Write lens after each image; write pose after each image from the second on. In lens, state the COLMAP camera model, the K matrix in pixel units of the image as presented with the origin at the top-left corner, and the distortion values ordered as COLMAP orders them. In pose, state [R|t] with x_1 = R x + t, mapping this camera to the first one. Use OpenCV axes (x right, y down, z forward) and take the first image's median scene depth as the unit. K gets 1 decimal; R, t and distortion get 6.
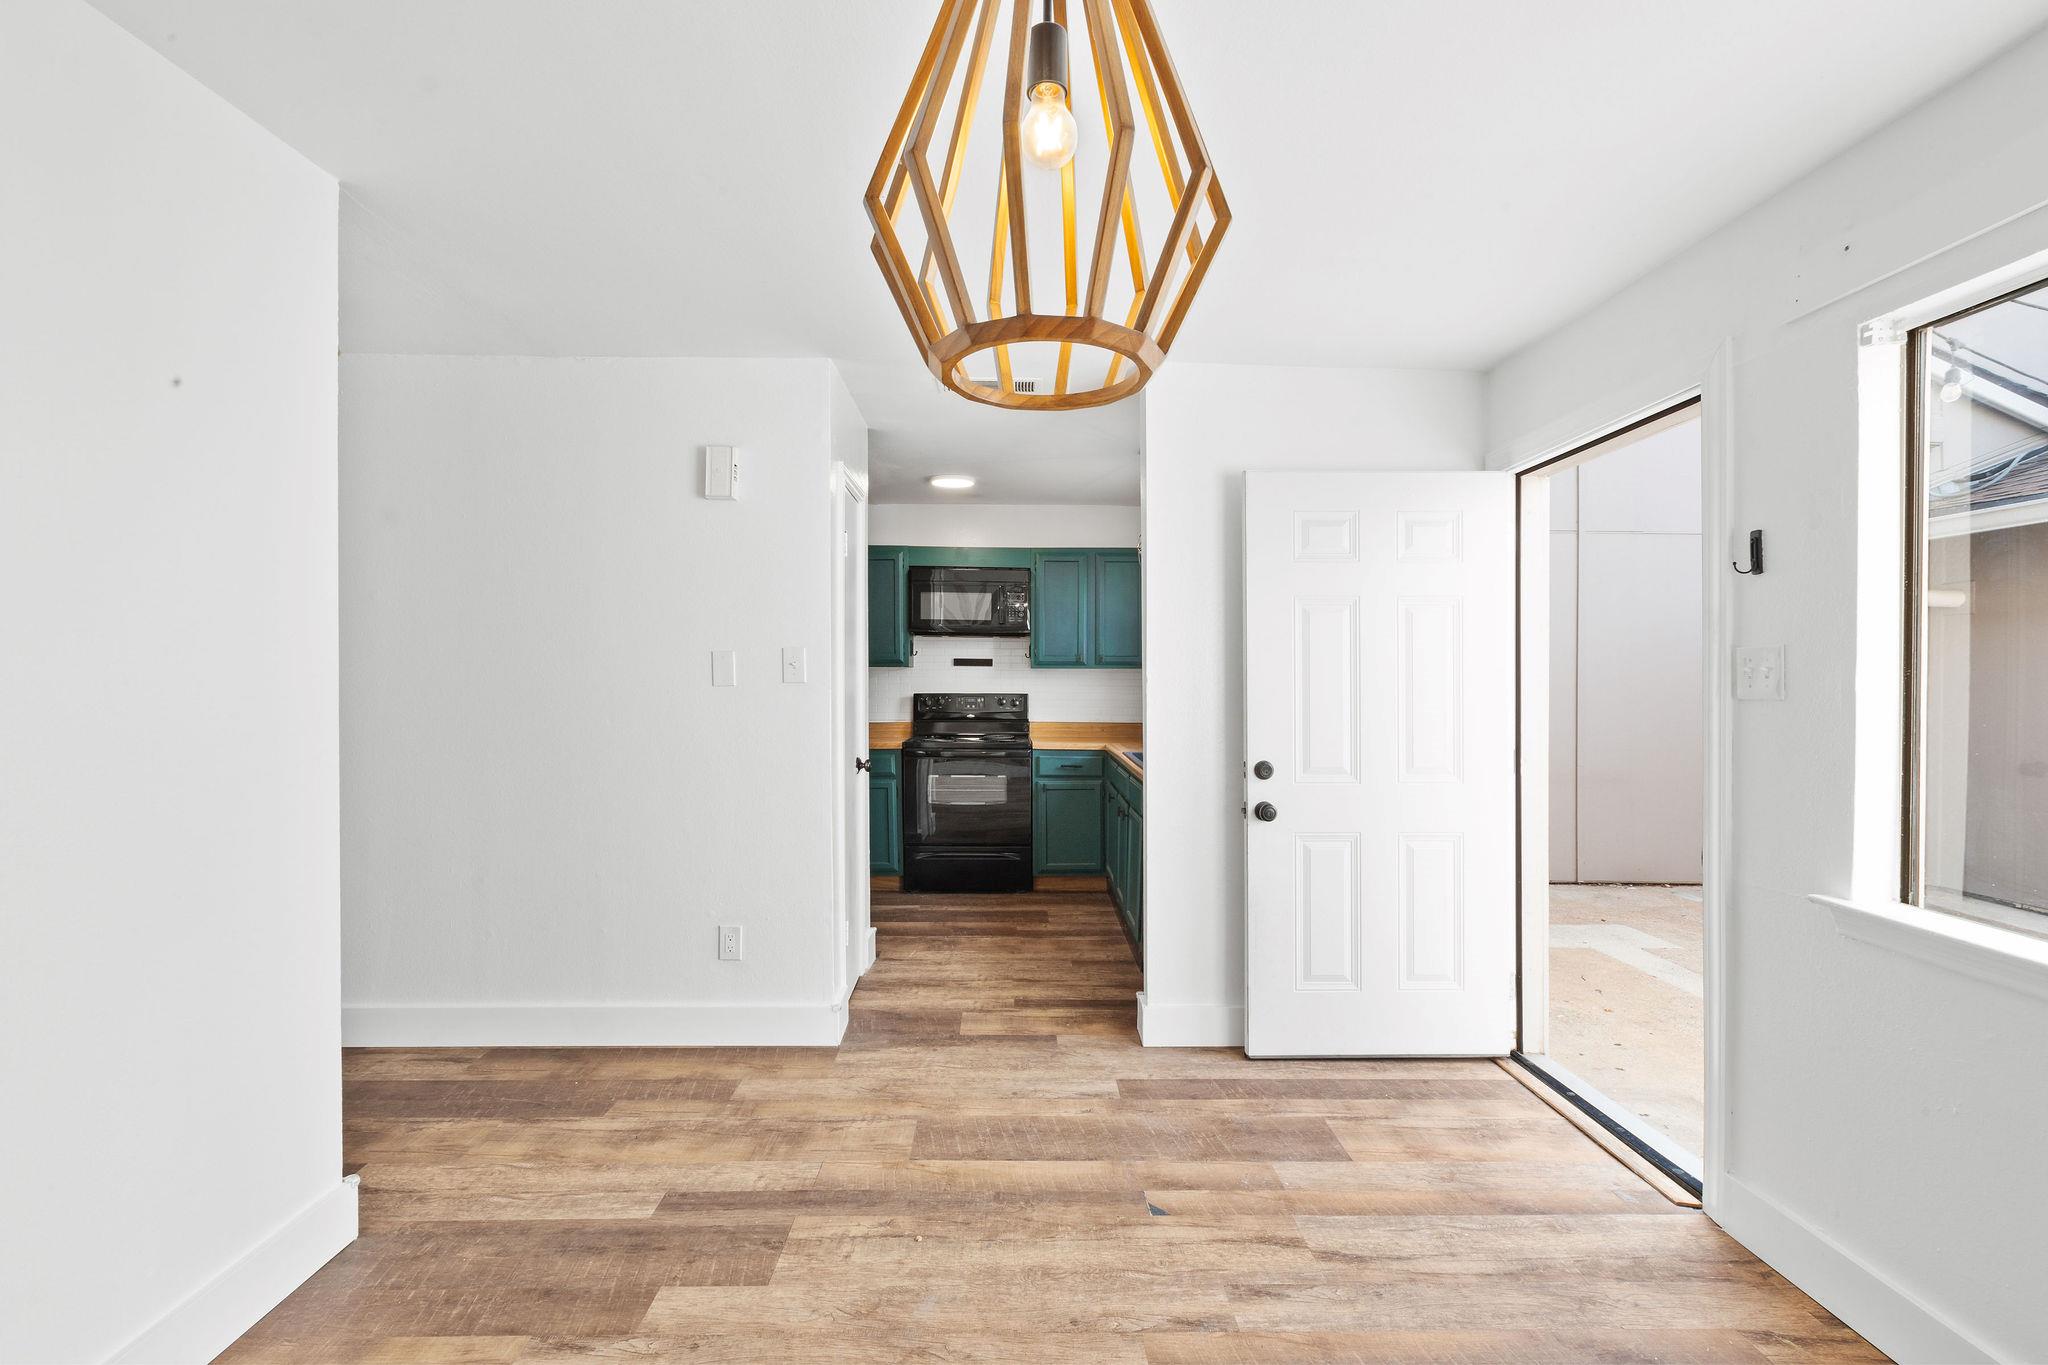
lens RADIAL K [[941.1, 0, 1018.3], [0, 941.1, 680.5], [0, 0, 1]] dist [0.001808, 0.000082]
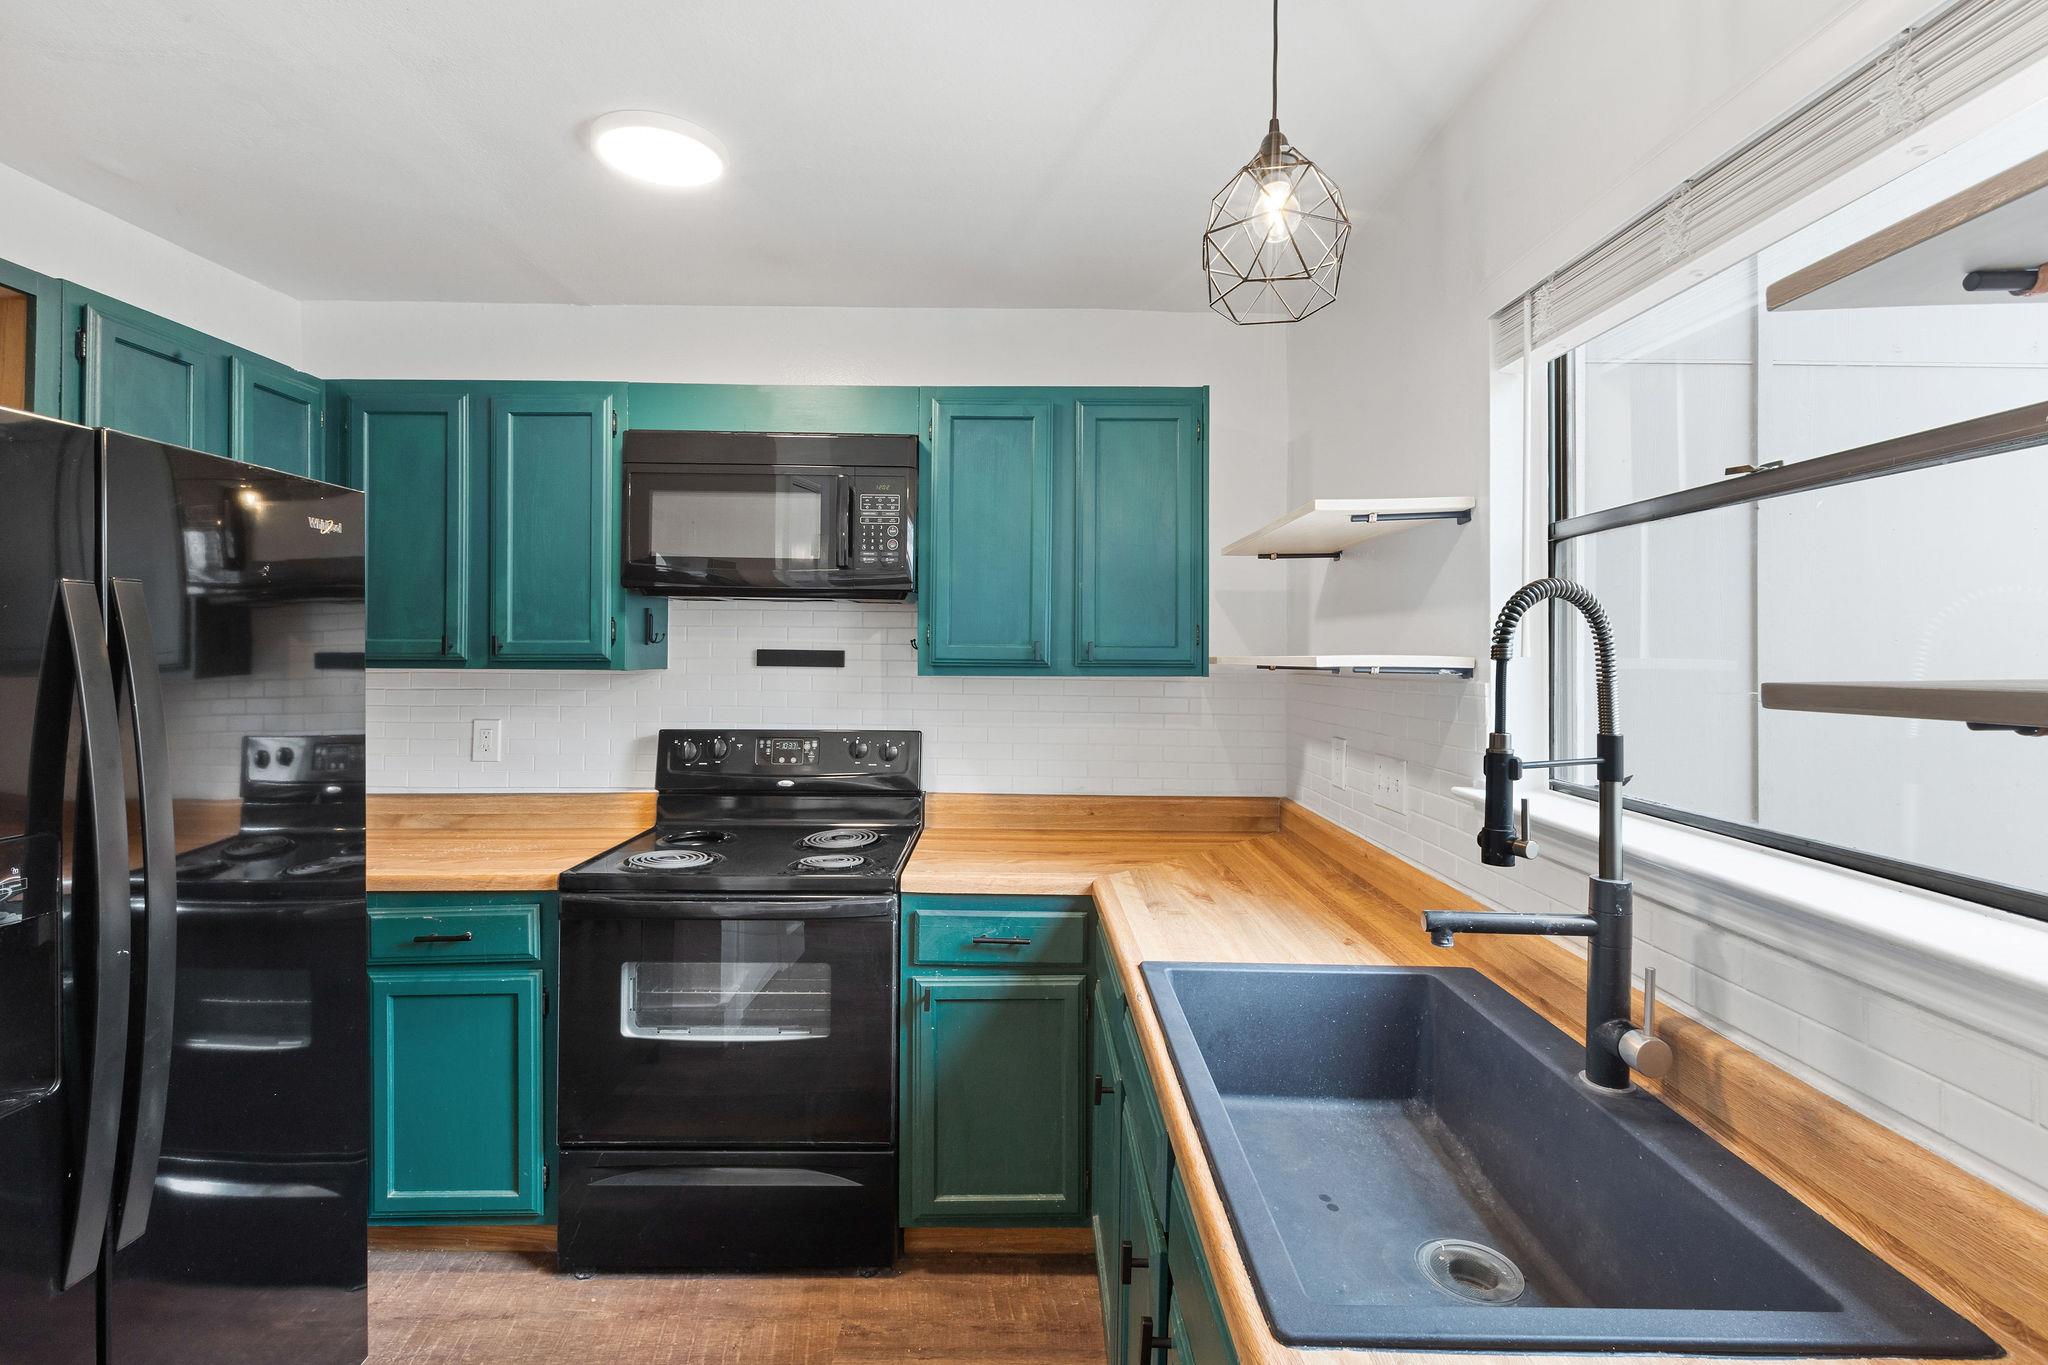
lens RADIAL K [[935.1, 0, 1043.0], [0, 935.1, 644.0], [0, 0, 1]] dist [-0.002007, -0.000326]
pose [[0.999974, 0.002478, 0.006725, 0.112495], [-0.002382, 0.999896, -0.014234, -0.035498], [-0.006759, 0.014217, 0.999876, 0.996029]]
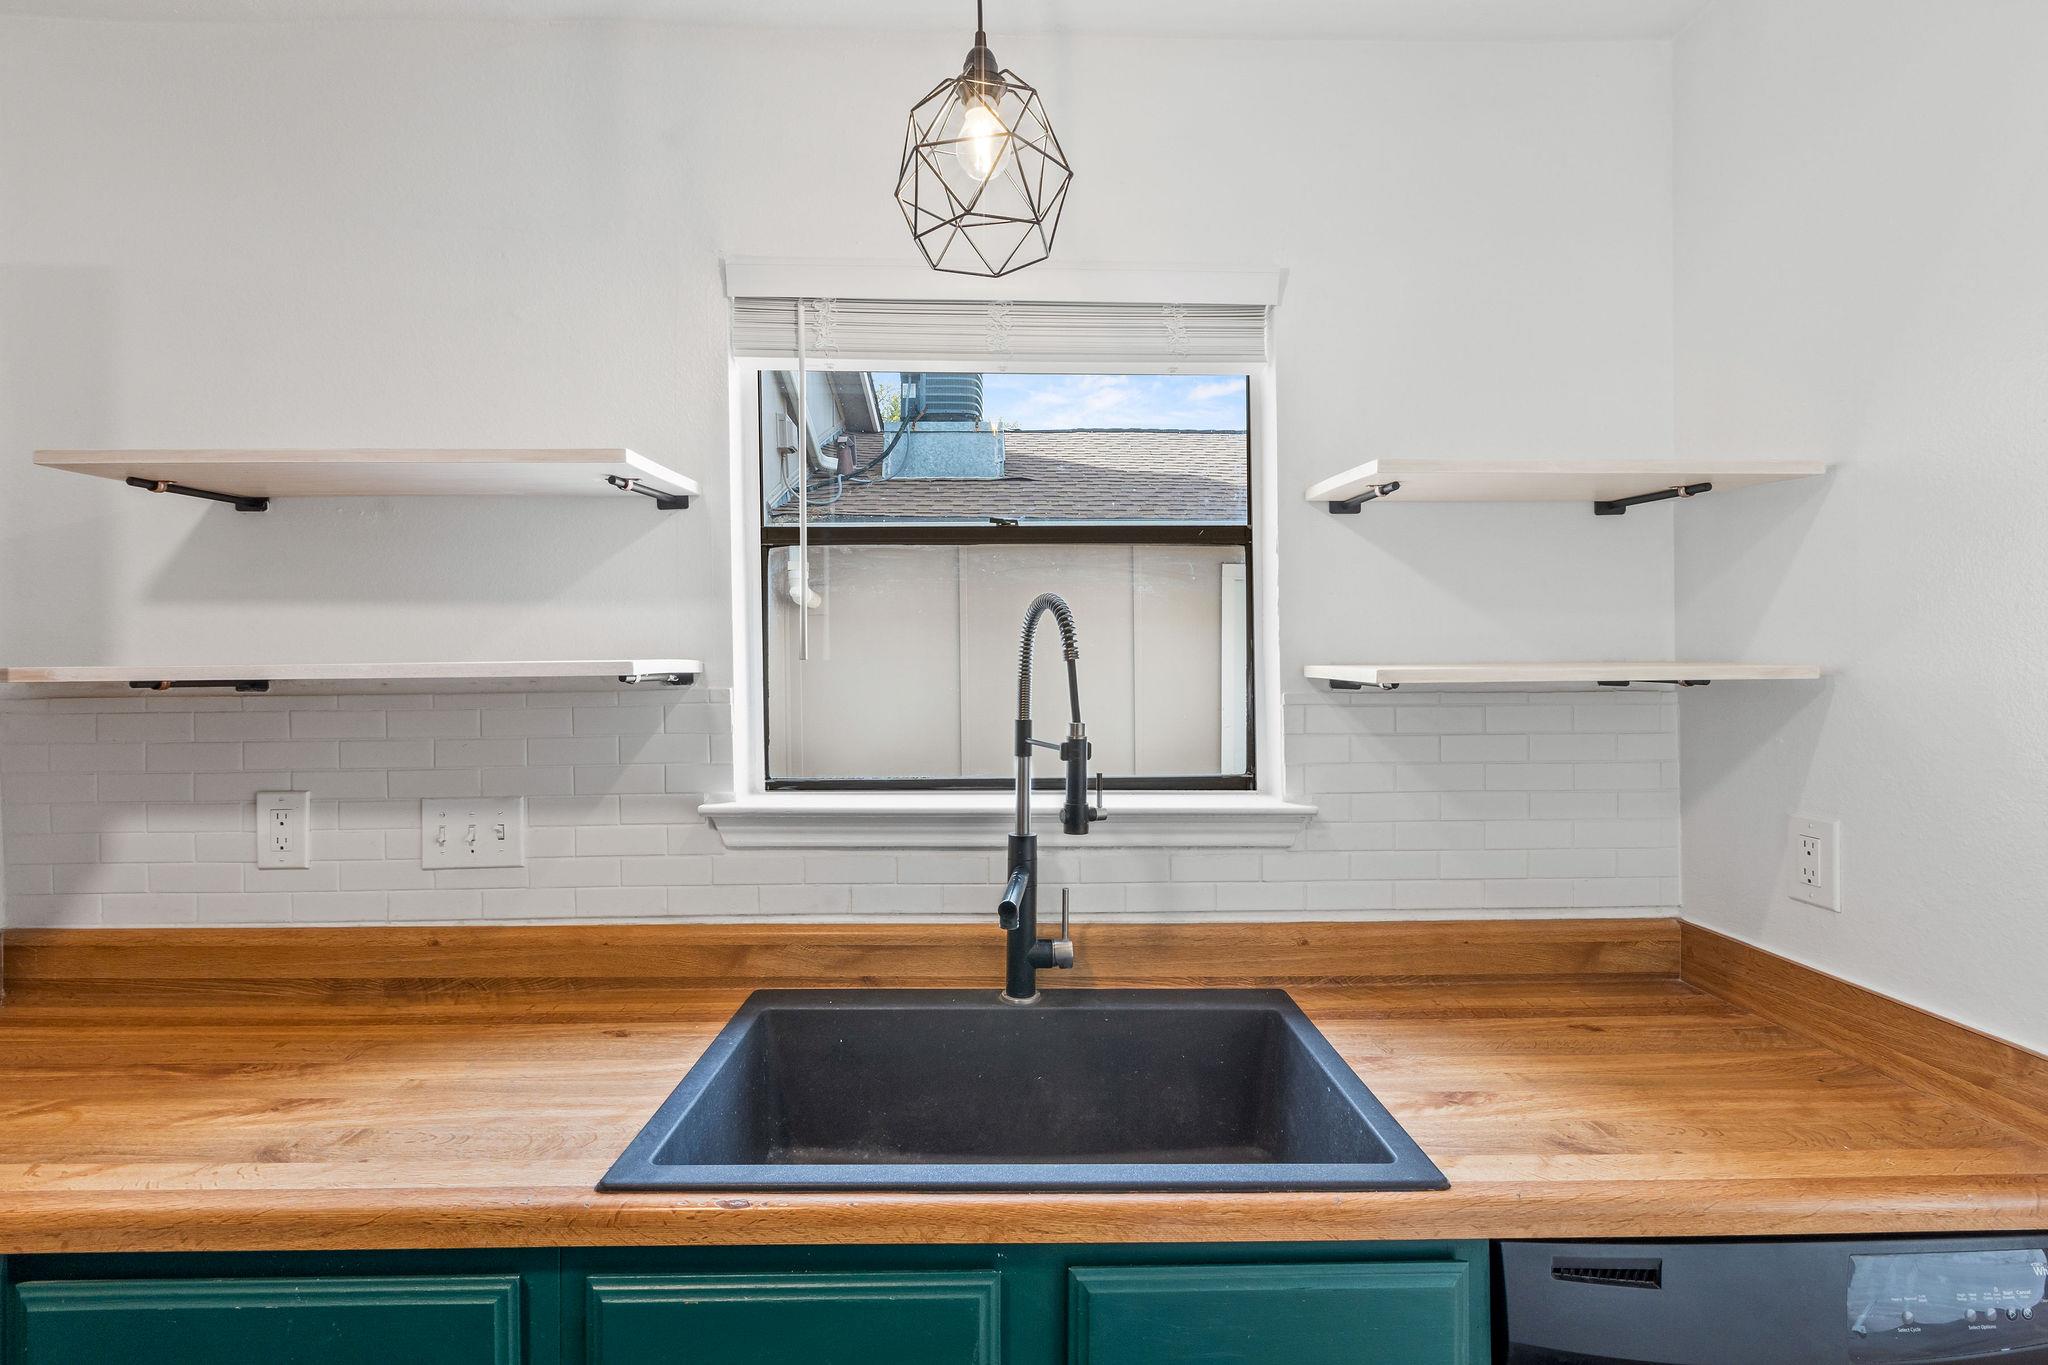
lens RADIAL K [[931.9, 0, 1020.7], [0, 931.9, 663.6], [0, 0, 1]] dist [-0.000011, -0.000327]
pose [[-0.005391, -0.010725, 0.999928, -0.097031], [0.008795, 0.999903, 0.010772, -0.038187], [-0.999947, 0.008853, -0.005297, 1.323719]]
